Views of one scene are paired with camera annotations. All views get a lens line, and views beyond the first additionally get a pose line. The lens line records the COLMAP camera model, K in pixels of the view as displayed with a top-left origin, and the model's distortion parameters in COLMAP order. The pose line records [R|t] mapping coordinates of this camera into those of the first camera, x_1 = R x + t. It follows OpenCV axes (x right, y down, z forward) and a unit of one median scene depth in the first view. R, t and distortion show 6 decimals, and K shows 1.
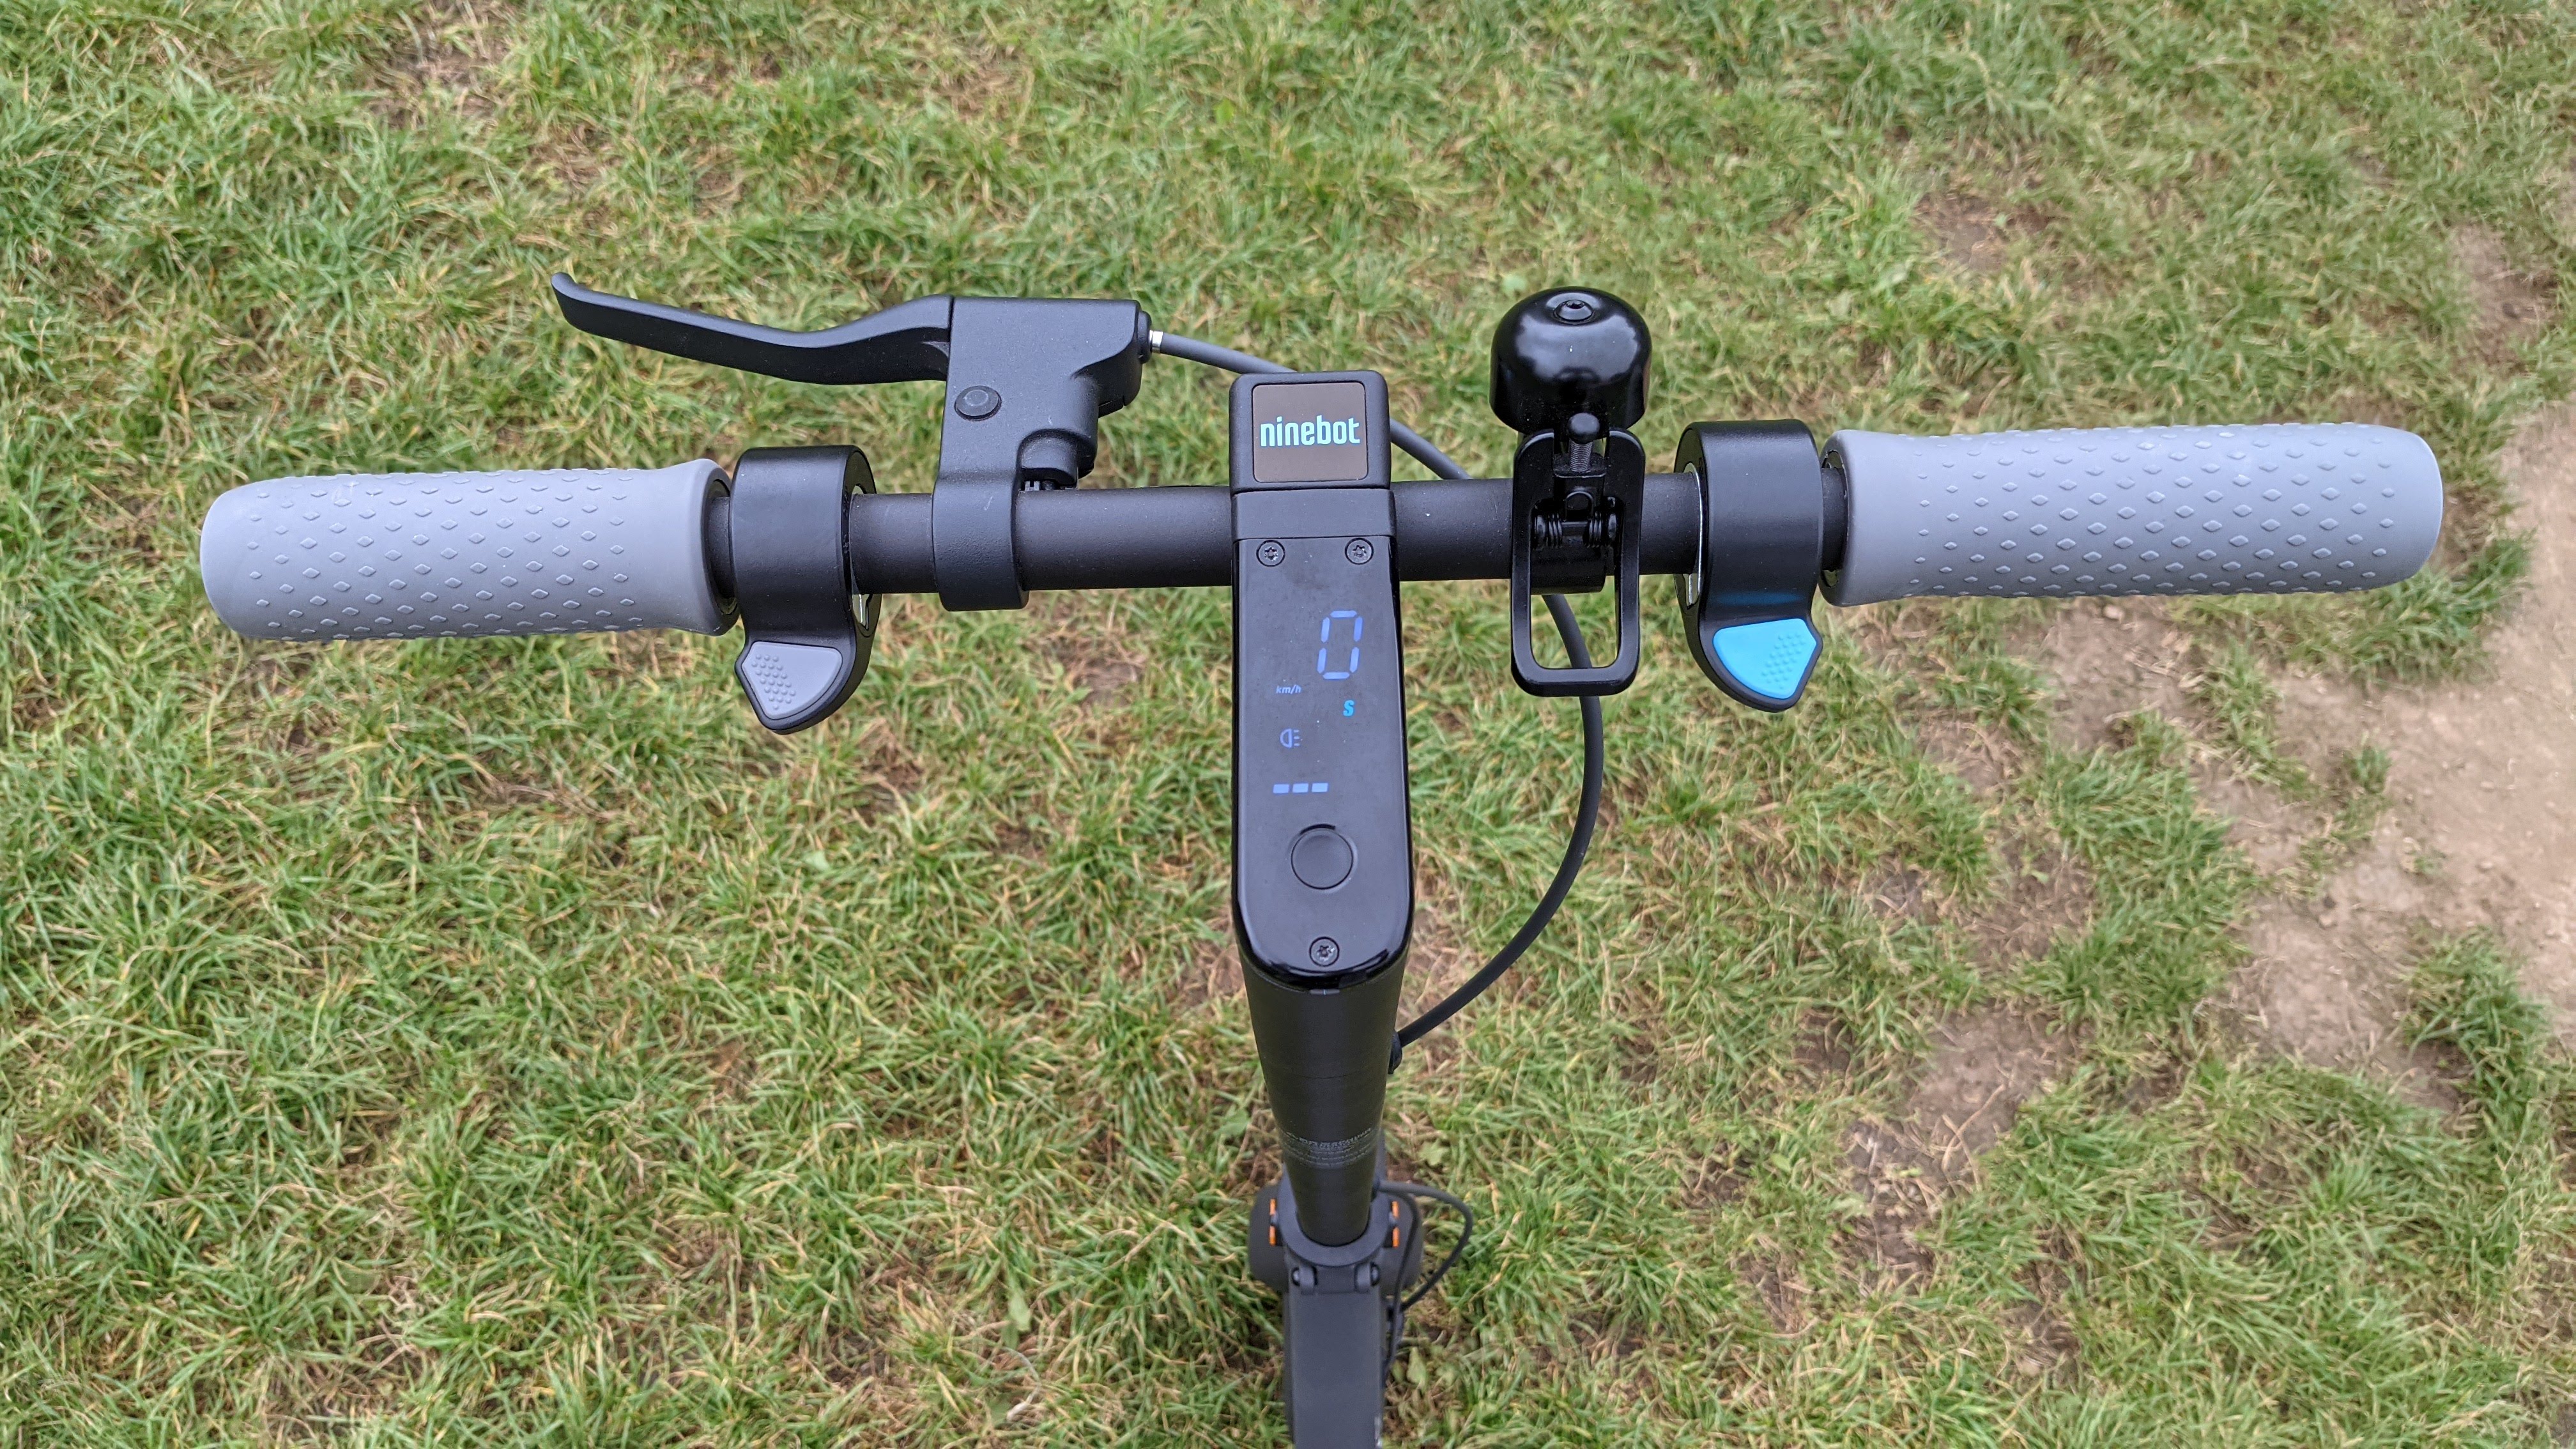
lens RADIAL K [[1961.8, 0, 1210.6], [0, 1961.8, 729.7], [0, 0, 1]] dist [0.013761, -0.047715]
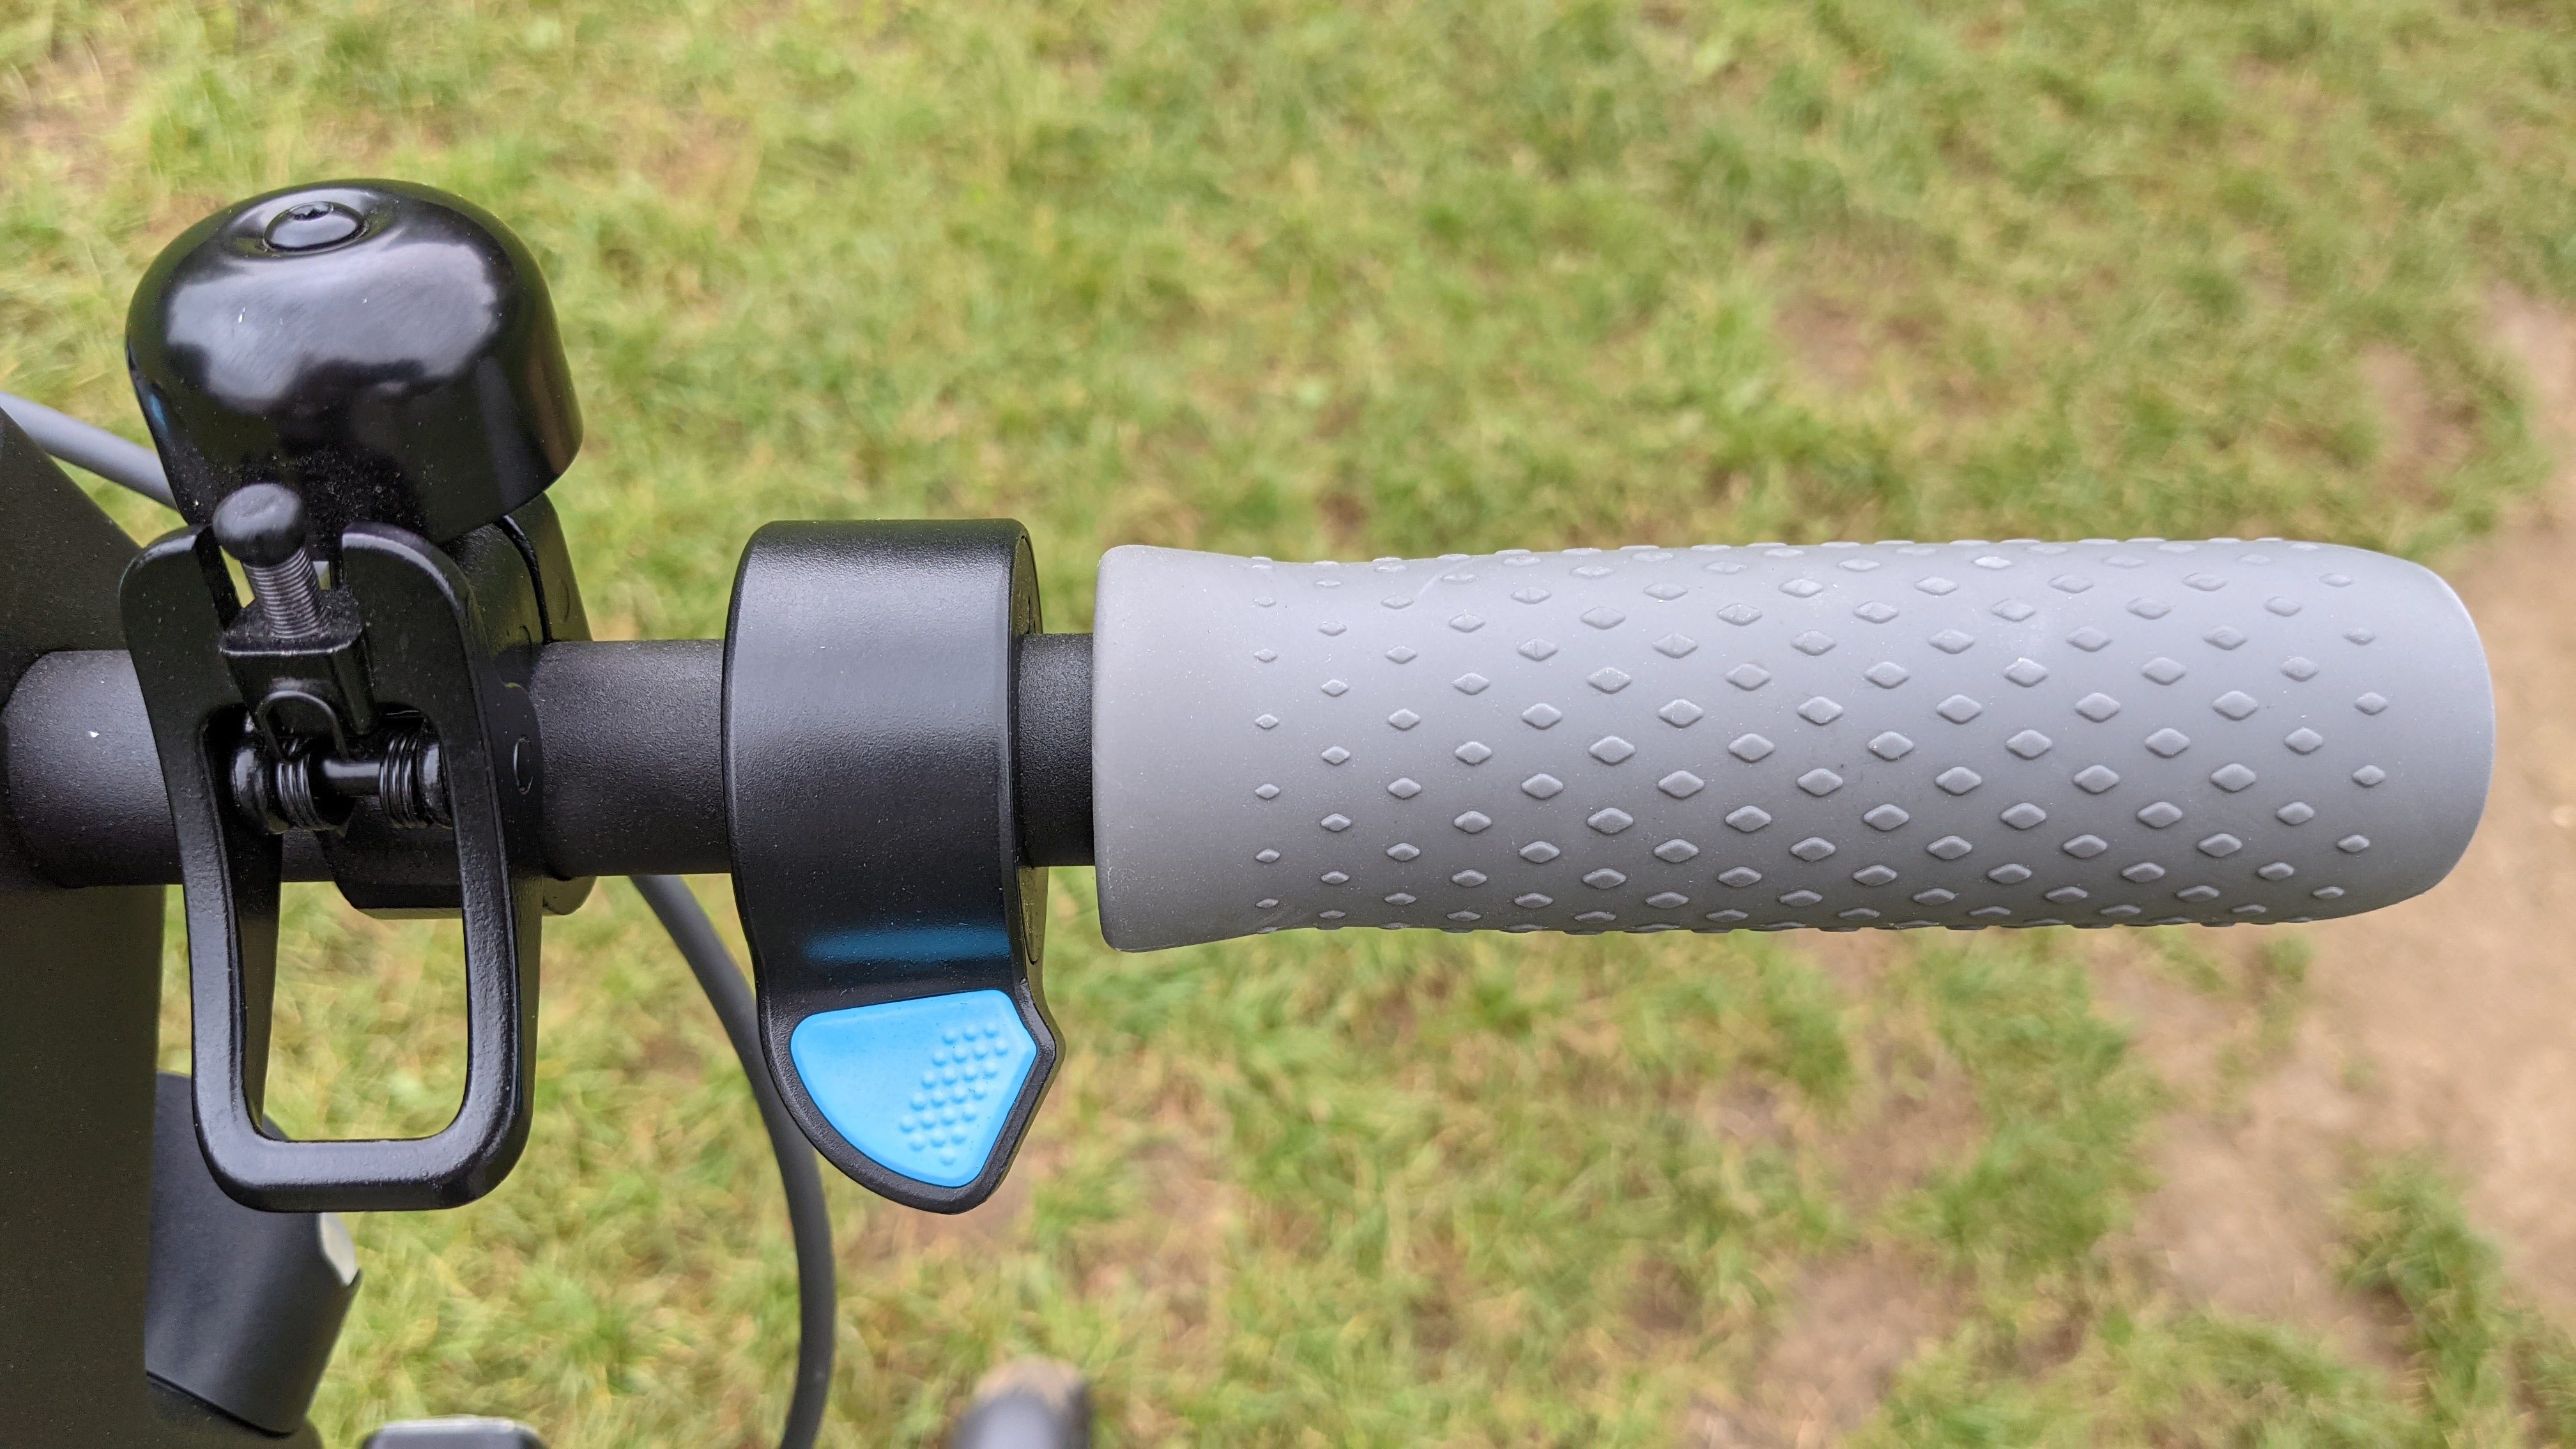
lens RADIAL K [[2024.2, 0, 1228.7], [0, 2024.2, 730.3], [0, 0, 1]] dist [0.003180, -0.060503]
pose [[0.998943, 0.004333, 0.045755, 0.091265], [-0.001164, 0.997612, -0.069063, -0.020734], [-0.045945, 0.068937, 0.996563, 0.143259]]
